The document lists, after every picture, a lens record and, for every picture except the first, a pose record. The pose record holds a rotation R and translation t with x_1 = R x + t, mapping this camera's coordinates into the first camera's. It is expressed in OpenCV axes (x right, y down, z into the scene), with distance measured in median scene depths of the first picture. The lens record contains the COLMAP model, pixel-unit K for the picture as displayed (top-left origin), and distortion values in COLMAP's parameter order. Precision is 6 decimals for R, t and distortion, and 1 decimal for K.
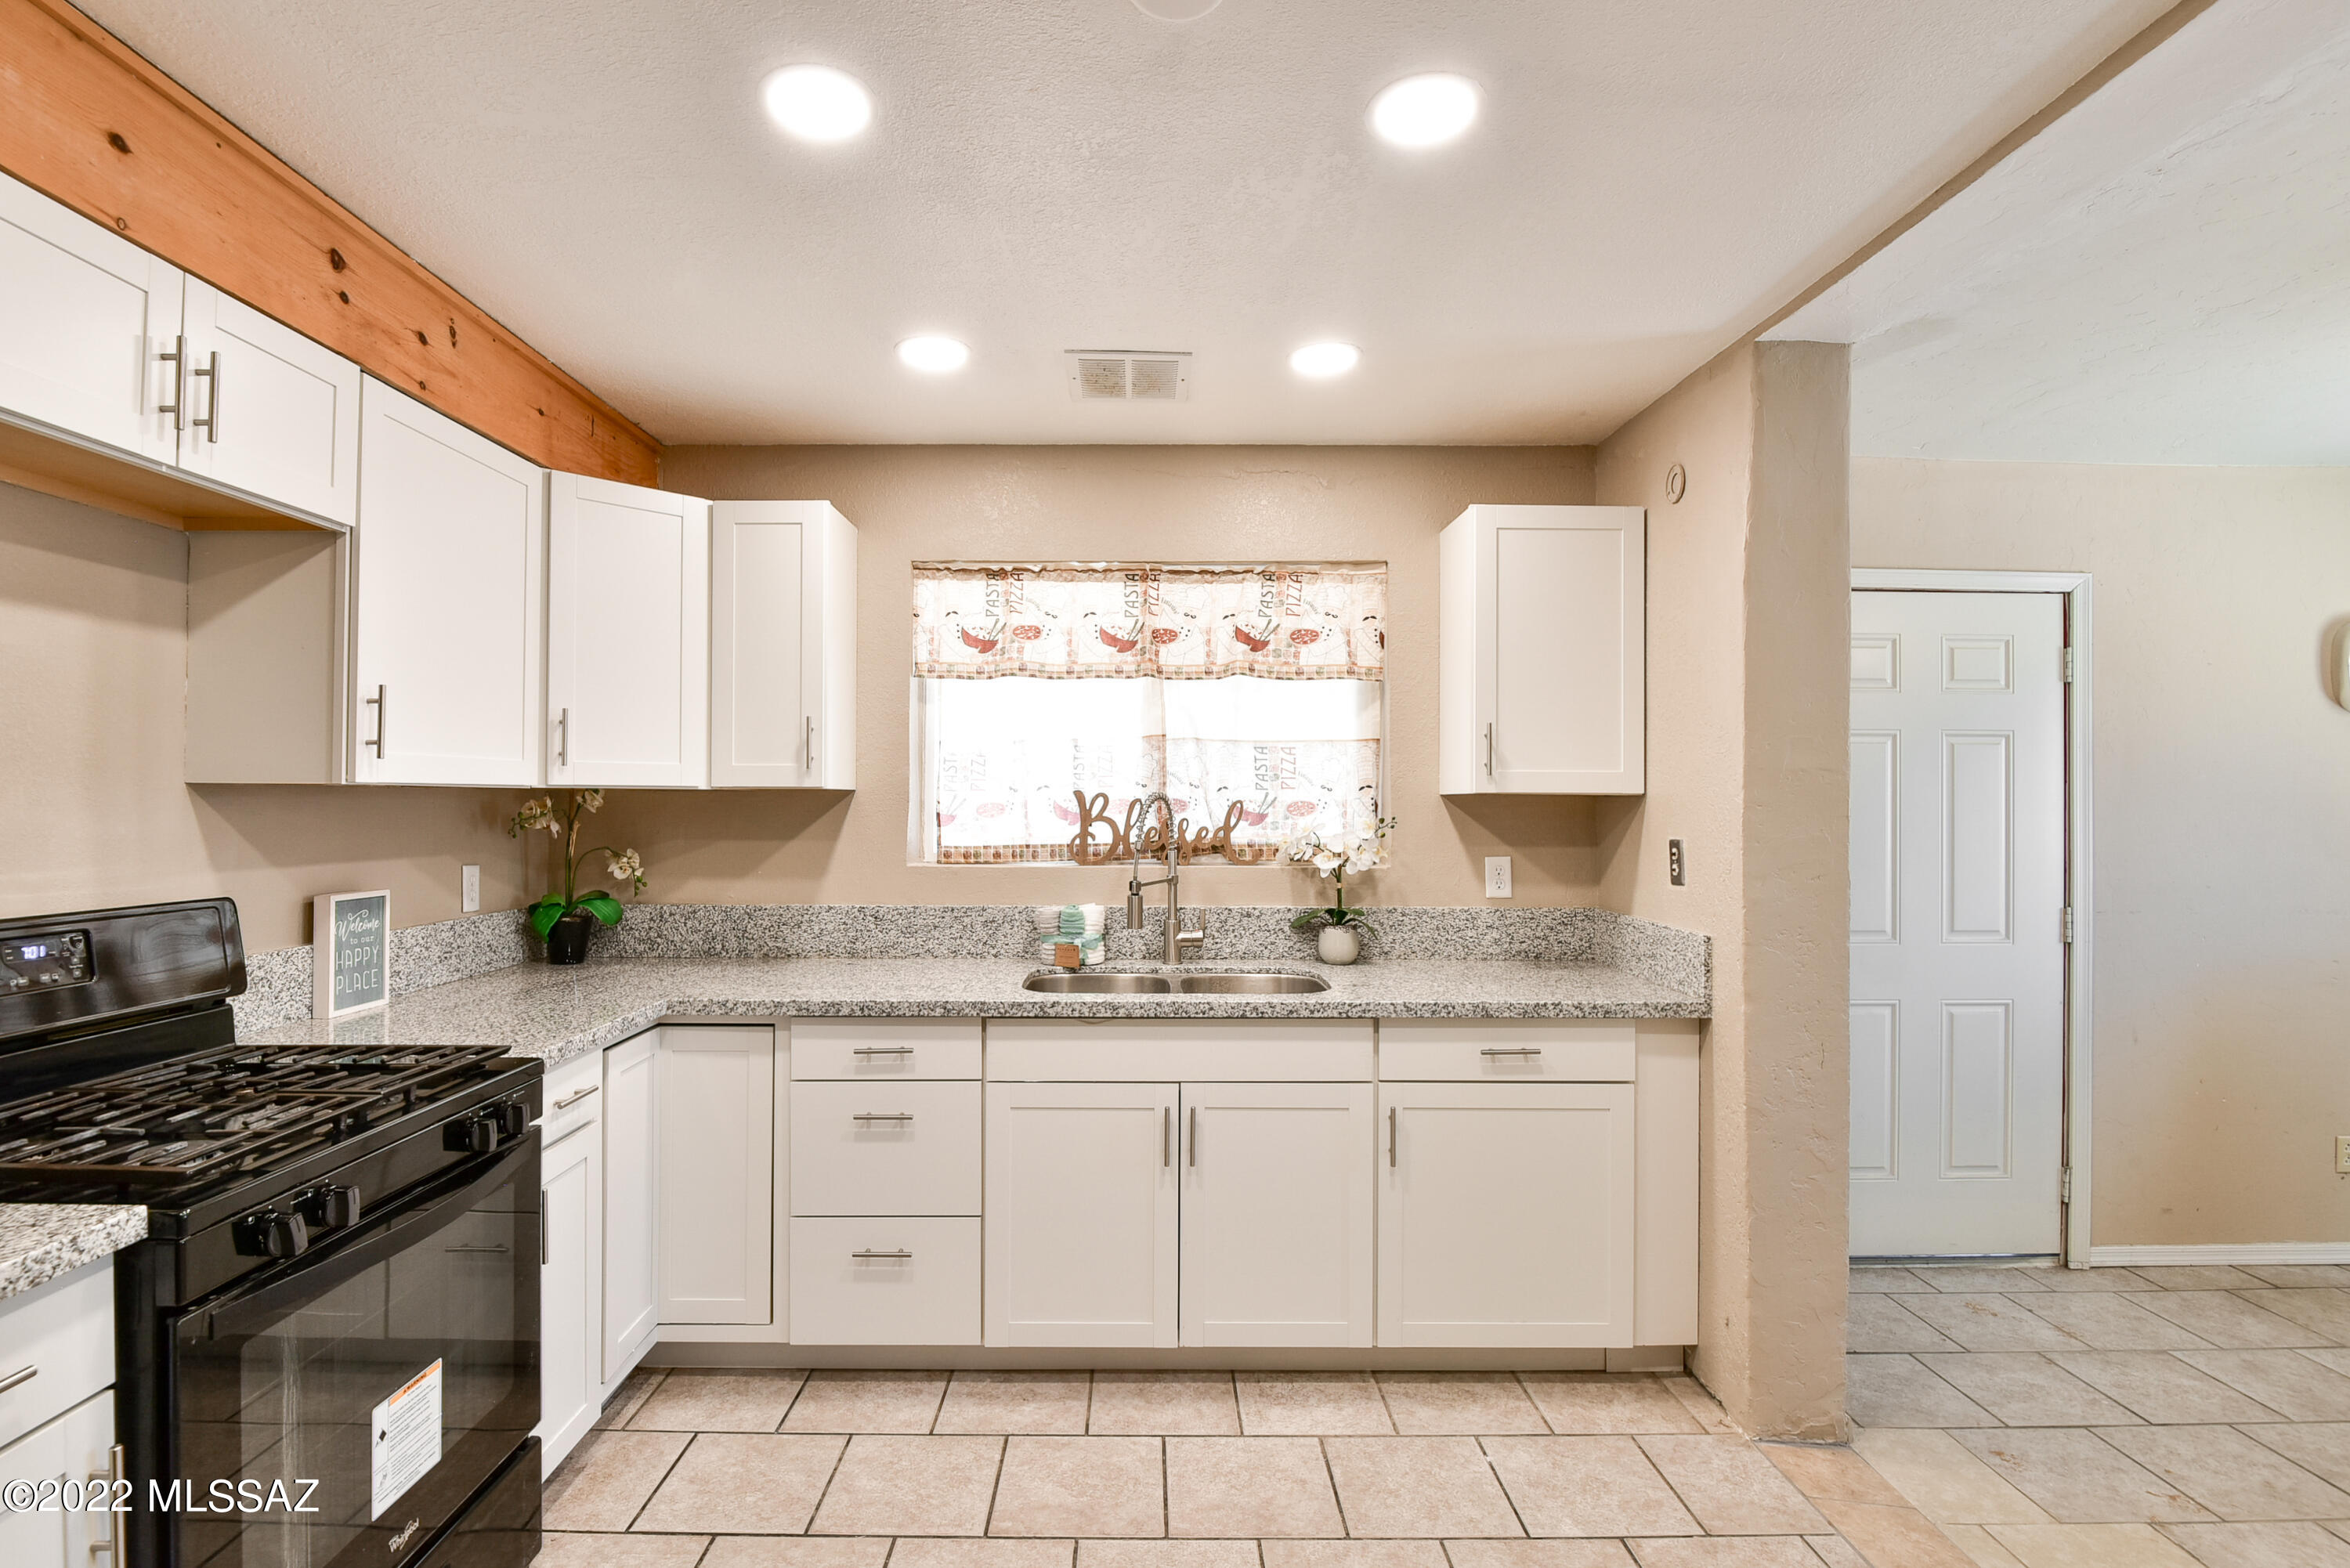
lens RADIAL K [[1089.9, 0, 1141.6], [0, 1089.9, 785.6], [0, 0, 1]] dist [-0.011553, -0.005905]
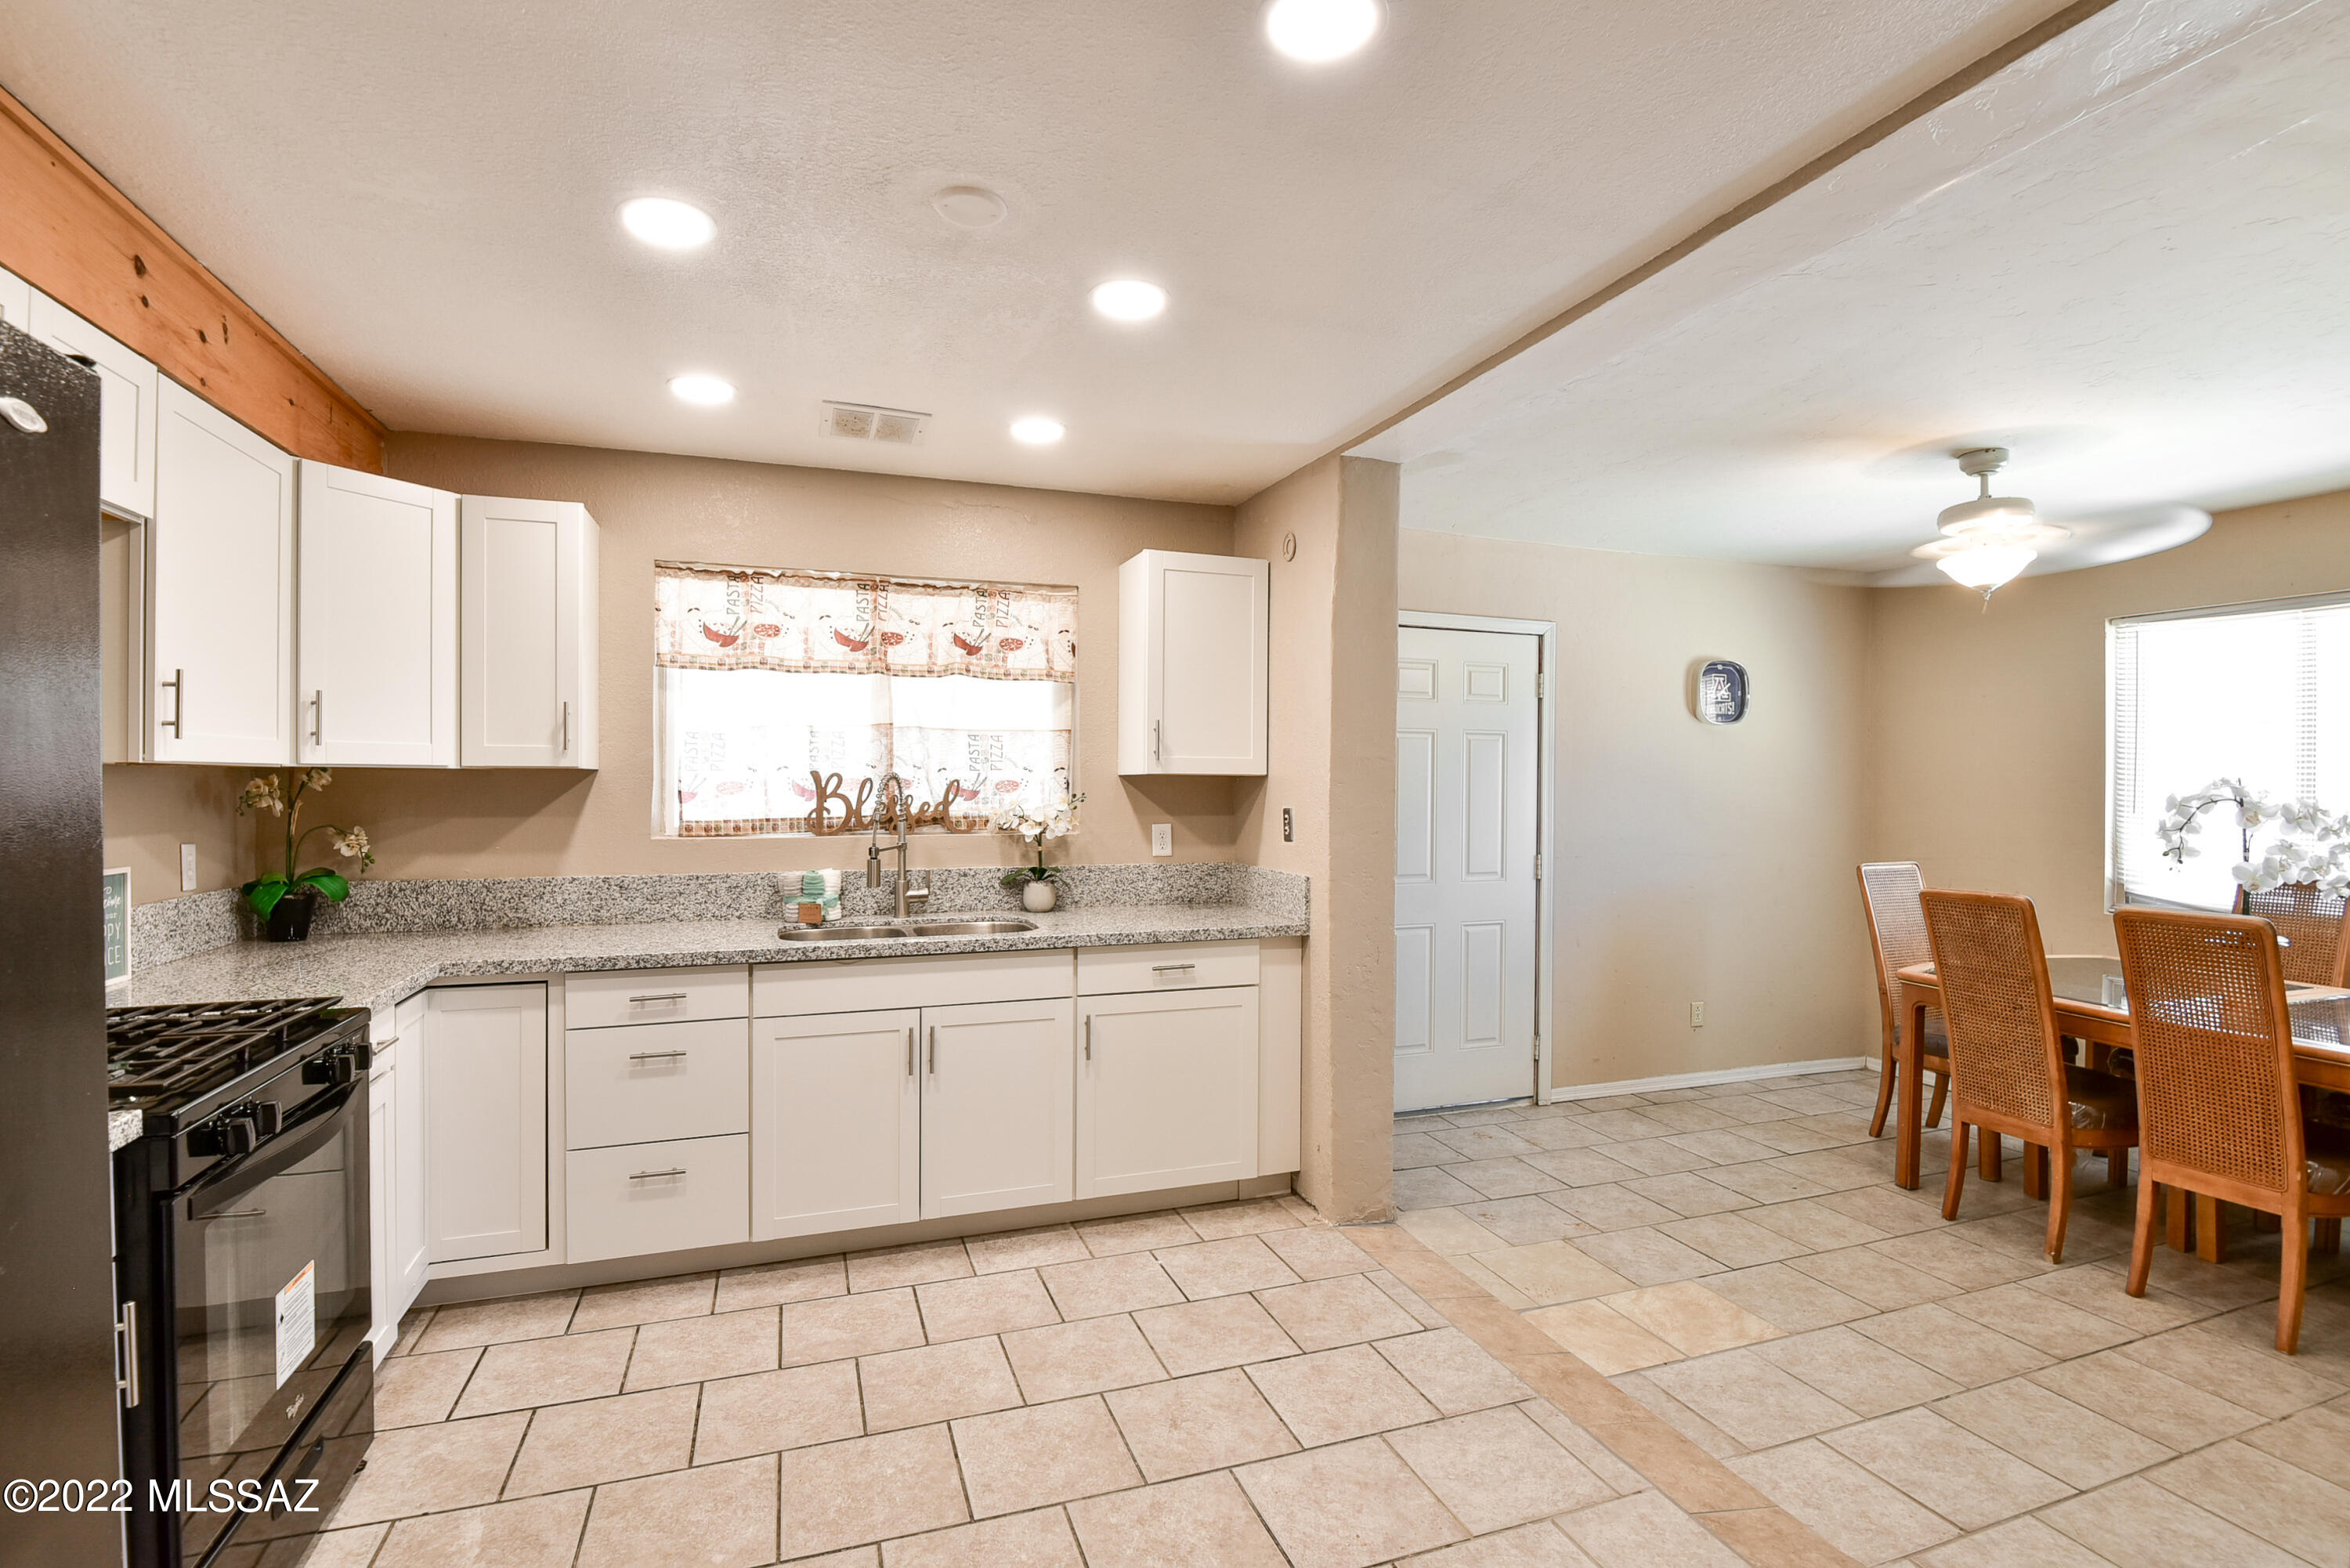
lens RADIAL K [[1074.9, 0, 1169.1], [0, 1074.9, 787.4], [0, 0, 1]] dist [-0.007509, -0.010318]
pose [[0.943384, -0.001407, 0.331700, -0.085198], [-0.004970, 0.999819, 0.018376, -0.000685], [-0.331665, -0.018984, 0.943206, -0.197095]]
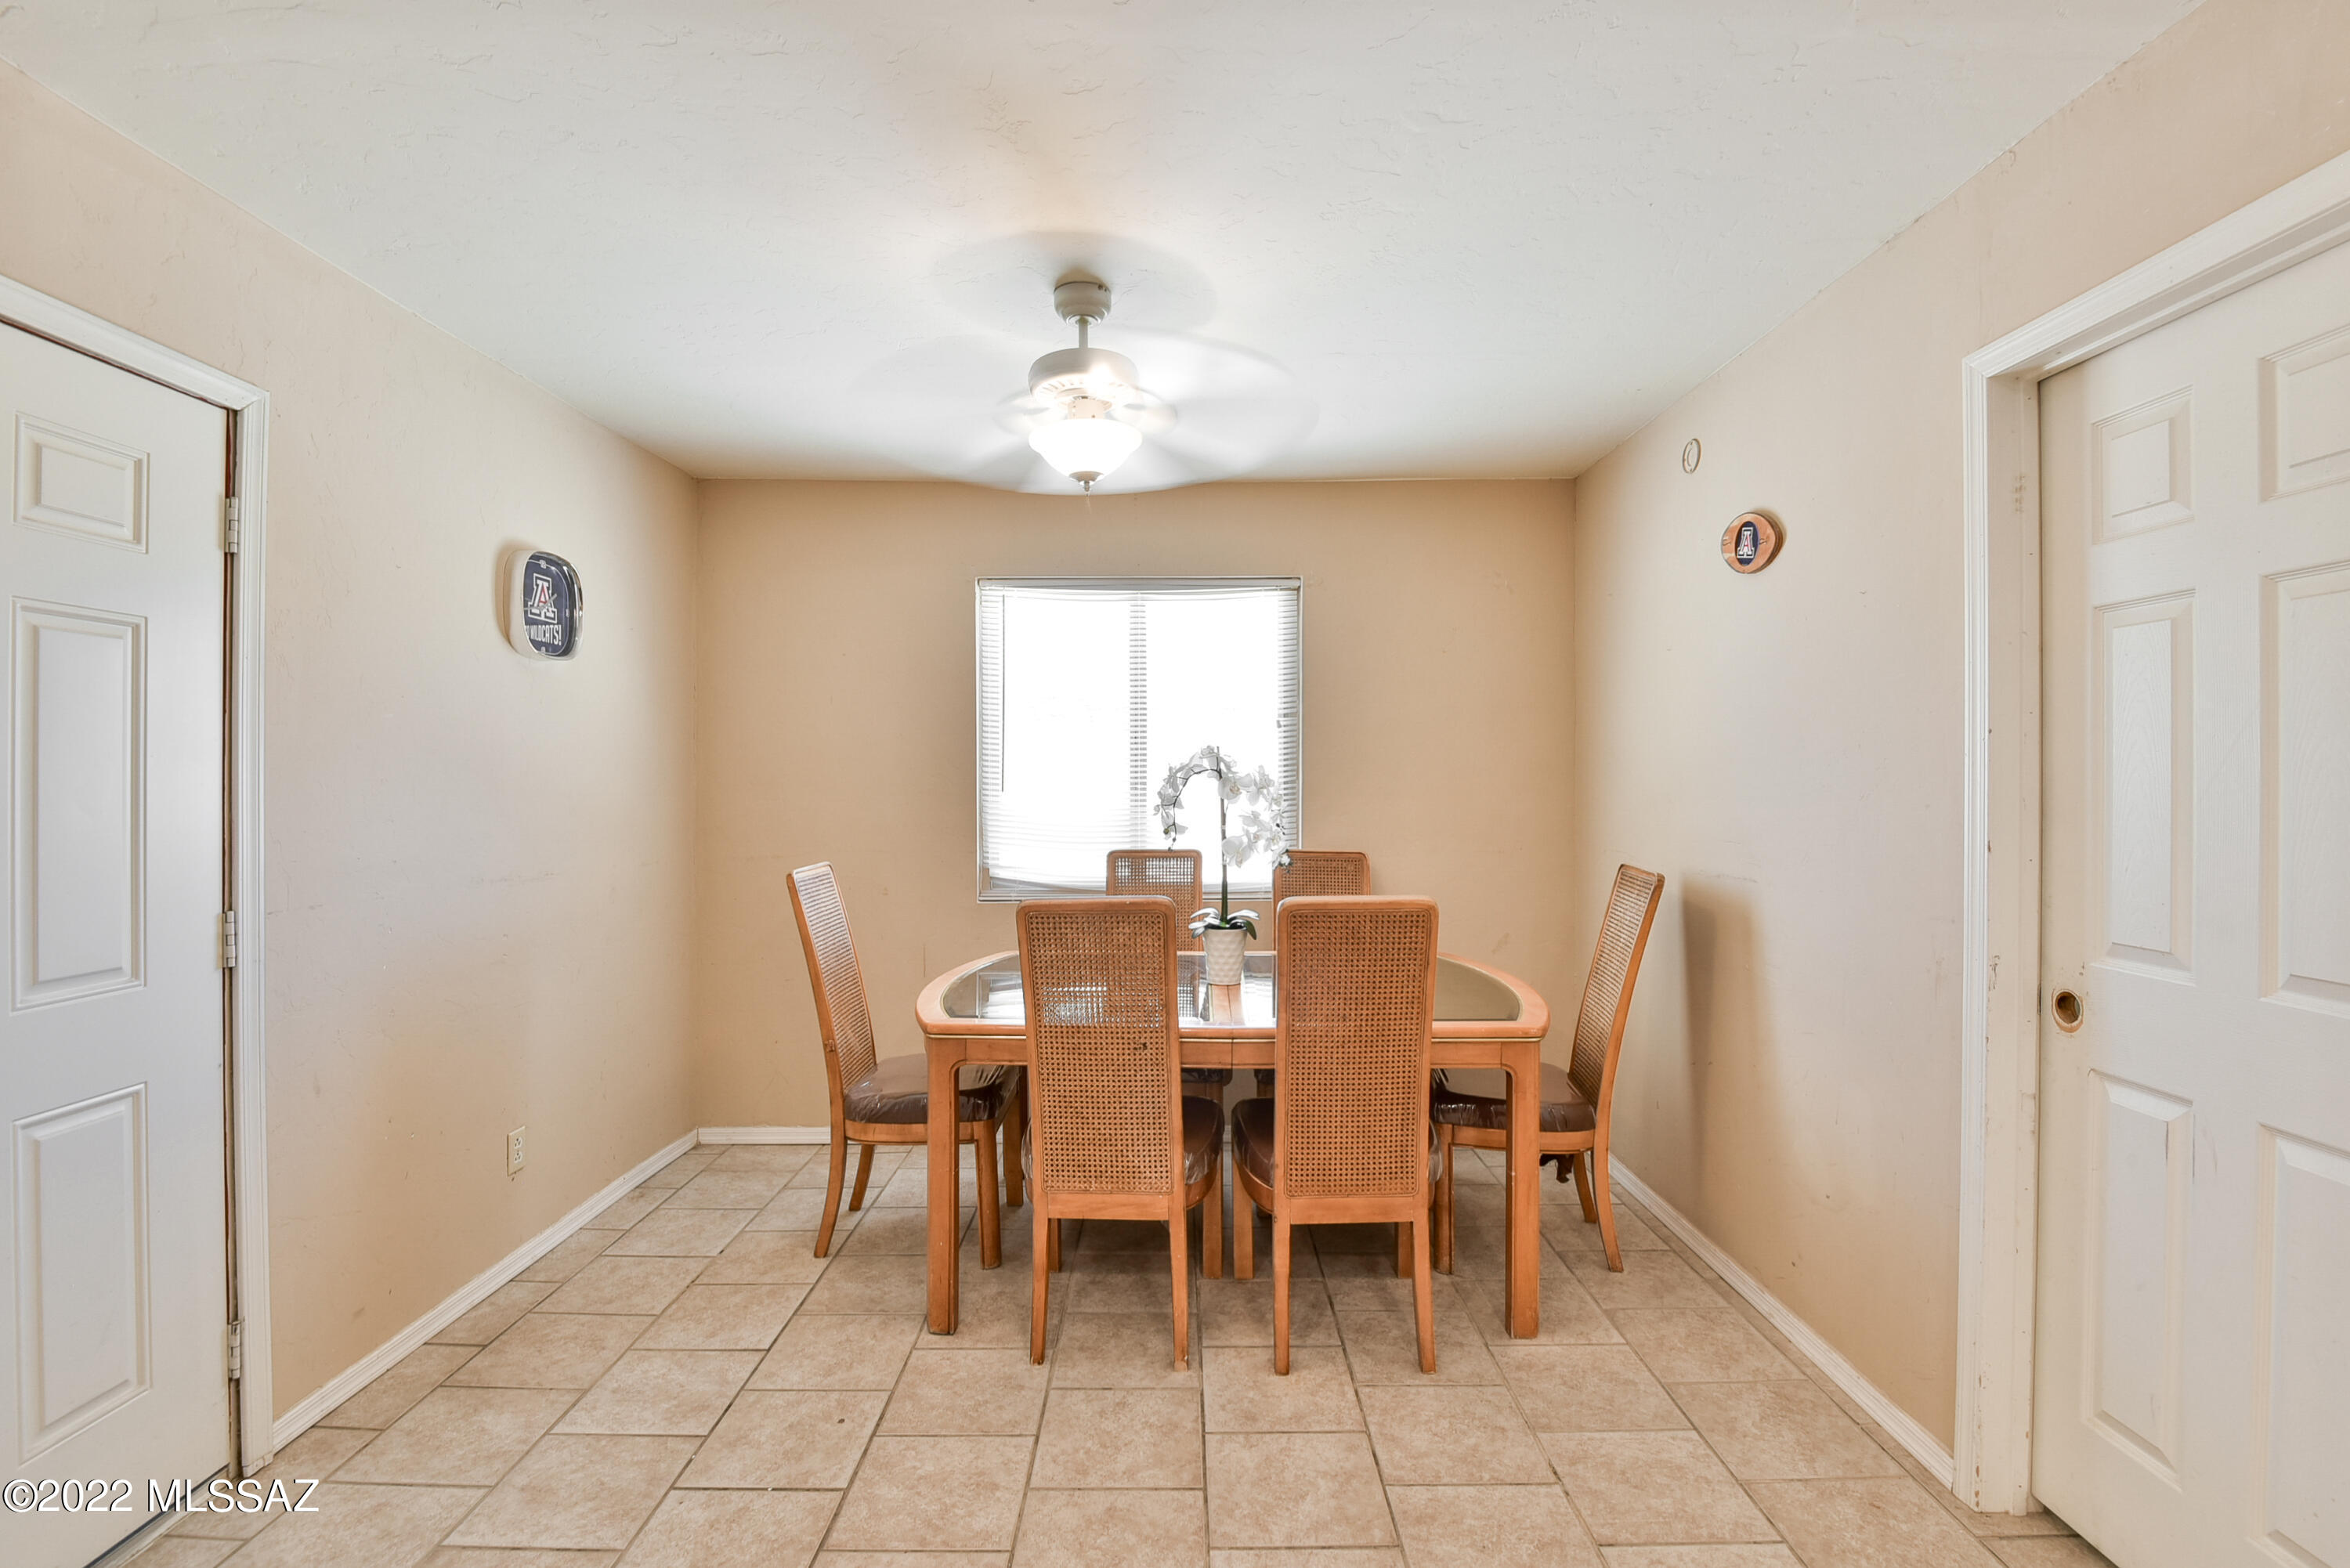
lens RADIAL K [[1077.9, 0, 1169.4], [0, 1077.9, 779.0], [0, 0, 1]] dist [-0.004643, -0.012012]
pose [[0.002242, -0.003527, 0.999991, 0.254958], [-0.008183, 0.999960, 0.003545, 0.030647], [-0.999964, -0.008191, 0.002213, 0.477901]]
